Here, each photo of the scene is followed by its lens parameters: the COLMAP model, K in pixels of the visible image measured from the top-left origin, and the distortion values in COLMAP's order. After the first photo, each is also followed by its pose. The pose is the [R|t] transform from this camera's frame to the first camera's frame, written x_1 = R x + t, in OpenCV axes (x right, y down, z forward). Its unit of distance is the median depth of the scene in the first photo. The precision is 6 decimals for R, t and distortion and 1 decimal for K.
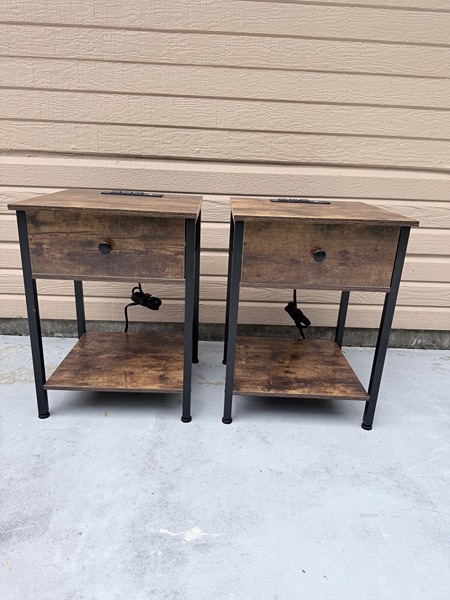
lens RADIAL K [[428.2, 0, 225.0], [0, 428.2, 300.0], [0, 0, 1]] dist [0.003577, -0.027241]
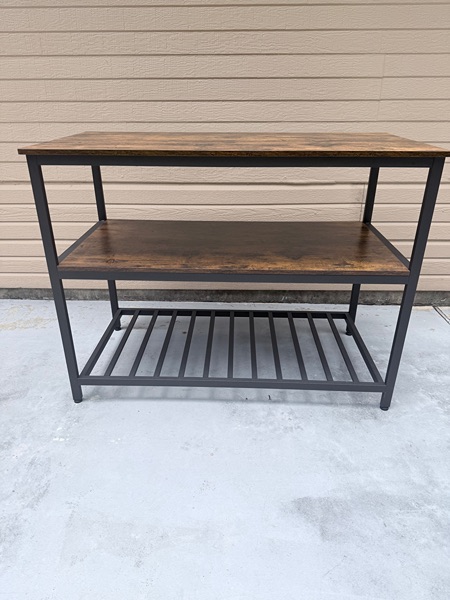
lens RADIAL K [[427.7, 0, 222.2], [0, 427.7, 302.8], [0, 0, 1]] dist [0.002900, -0.027519]
pose [[0.997822, -0.016973, -0.063735, 0.404785], [0.024504, 0.992556, 0.119301, -0.083655], [0.061236, -0.120603, 0.990810, -0.568993]]
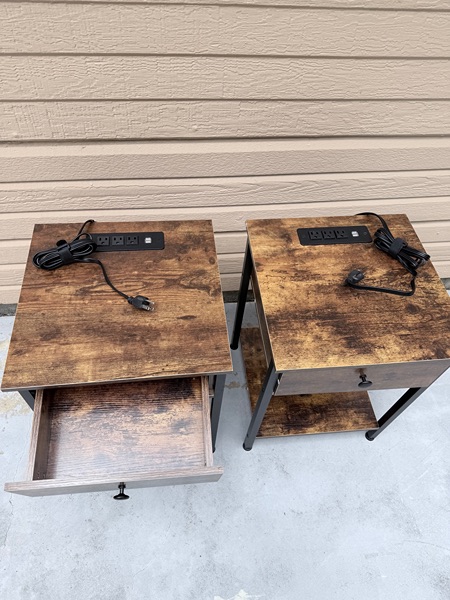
lens RADIAL K [[427.7, 0, 222.2], [0, 427.7, 302.8], [0, 0, 1]] dist [0.002900, -0.027519]
pose [[0.995338, -0.067660, 0.068732, -0.094067], [0.016602, 0.822206, 0.568948, -0.548876], [-0.095007, -0.565155, 0.819496, 0.270289]]
